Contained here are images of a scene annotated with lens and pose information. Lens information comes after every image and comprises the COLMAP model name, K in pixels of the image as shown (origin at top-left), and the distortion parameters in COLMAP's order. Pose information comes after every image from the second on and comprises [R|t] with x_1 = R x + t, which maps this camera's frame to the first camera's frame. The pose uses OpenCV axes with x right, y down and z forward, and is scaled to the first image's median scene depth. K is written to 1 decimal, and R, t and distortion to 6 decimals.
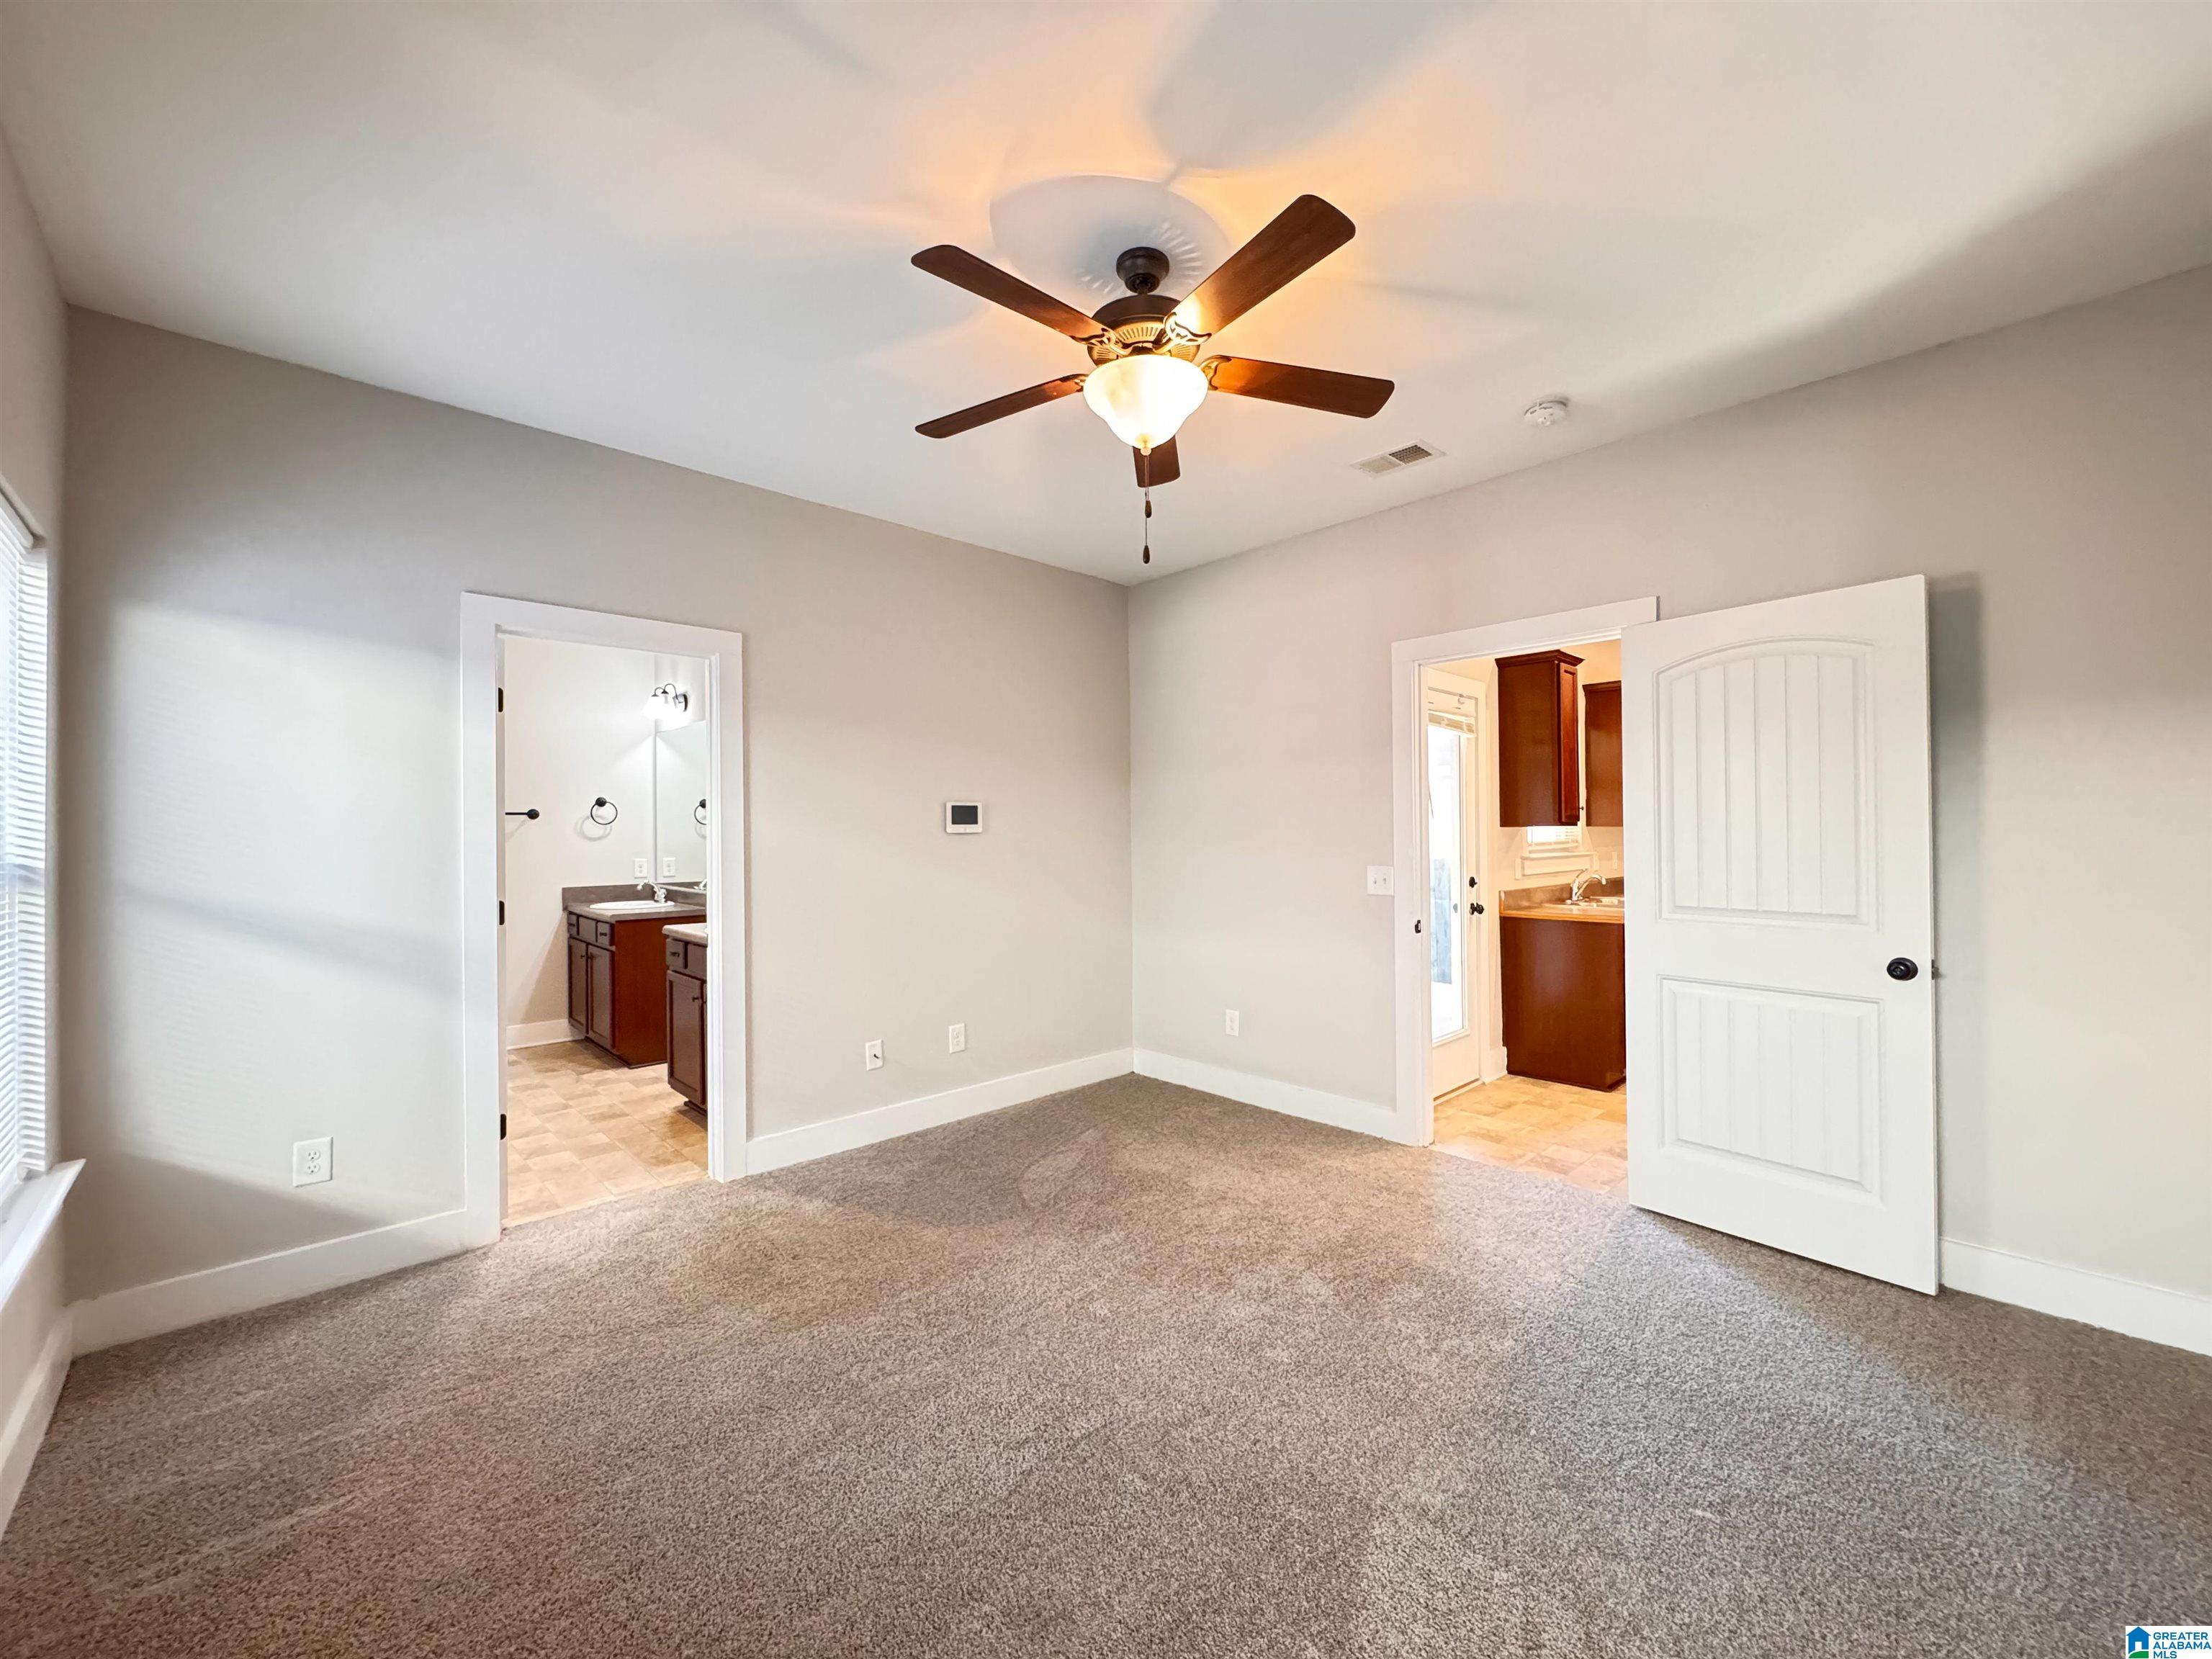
lens RADIAL K [[883.6, 0, 1115.8], [0, 883.6, 837.8], [0, 0, 1]] dist [-0.000190, -0.000437]
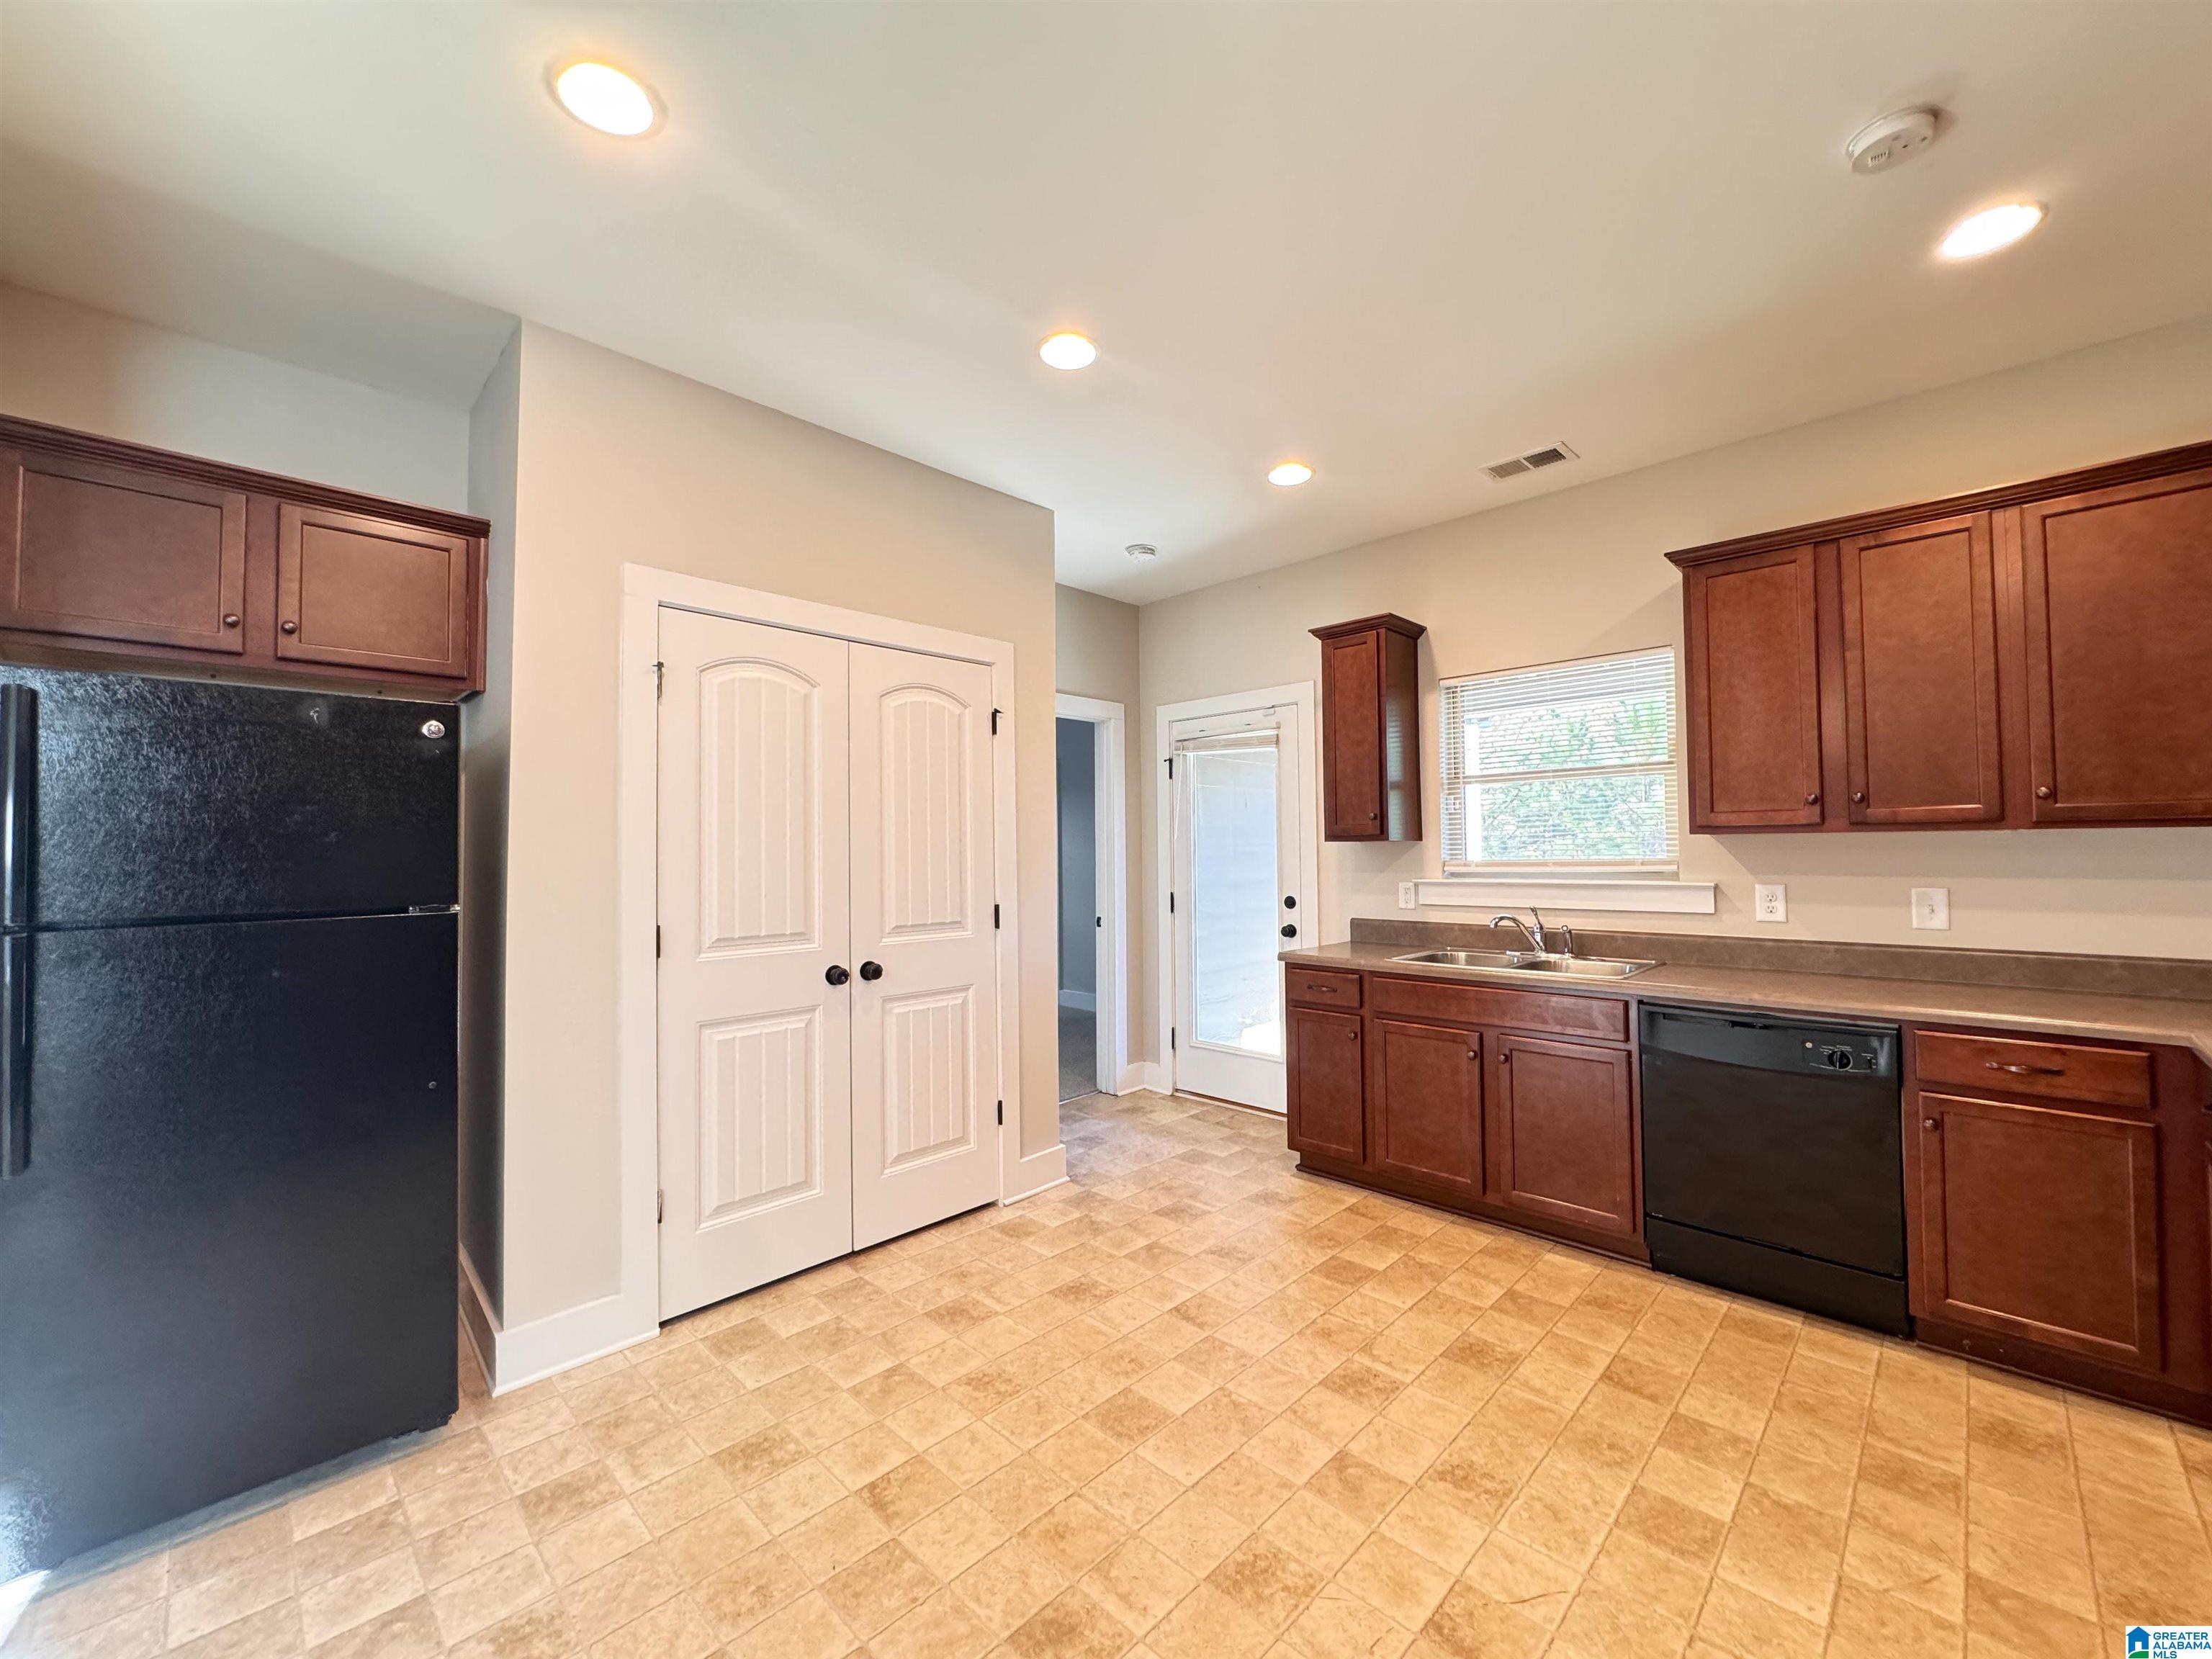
lens RADIAL K [[883.6, 0, 1110.3], [0, 883.6, 833.8], [0, 0, 1]] dist [-0.000190, -0.000437]
pose [[0.033032, -0.018222, -0.999288, 1.489299], [0.013848, 0.999746, -0.017773, -0.013237], [0.999358, -0.013251, 0.033276, 0.861238]]
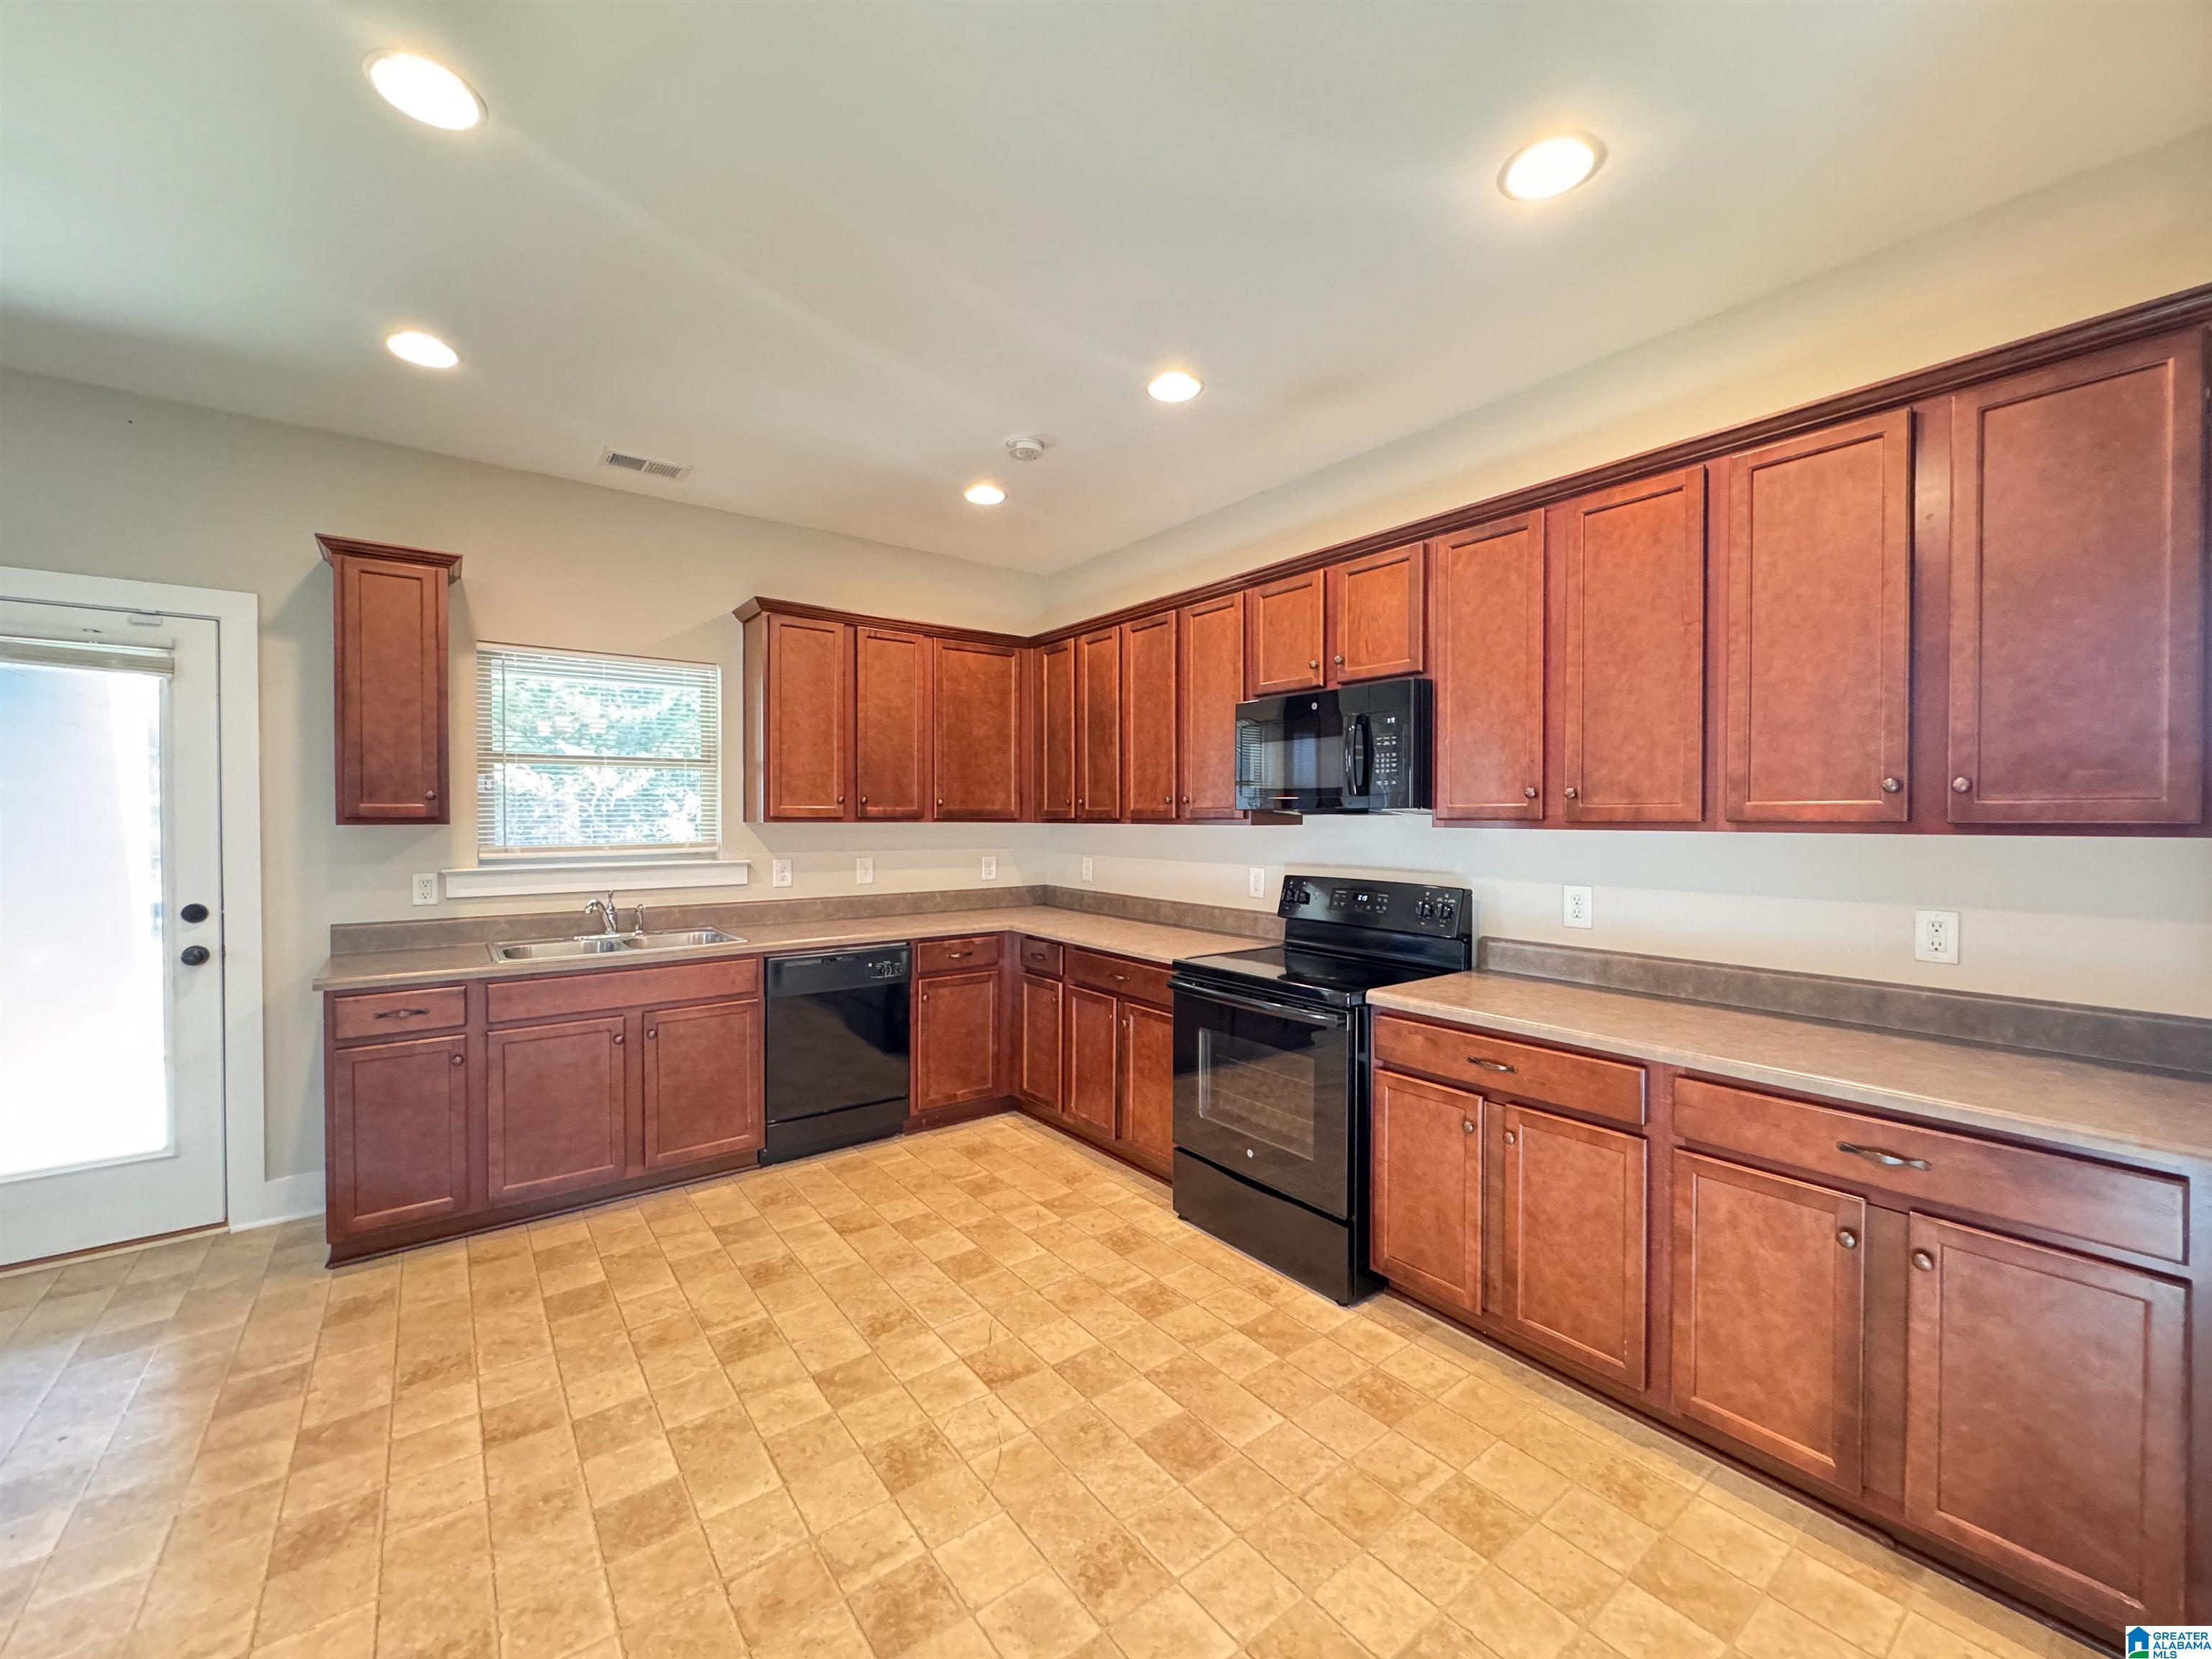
lens RADIAL K [[883.6, 0, 1102.1], [0, 883.6, 831.7], [0, 0, 1]] dist [-0.000190, -0.000437]
pose [[0.993843, 0.002848, -0.110763, 1.243412], [-0.000786, 0.999826, 0.018657, -0.026332], [0.110796, -0.018455, 0.993672, 0.492481]]
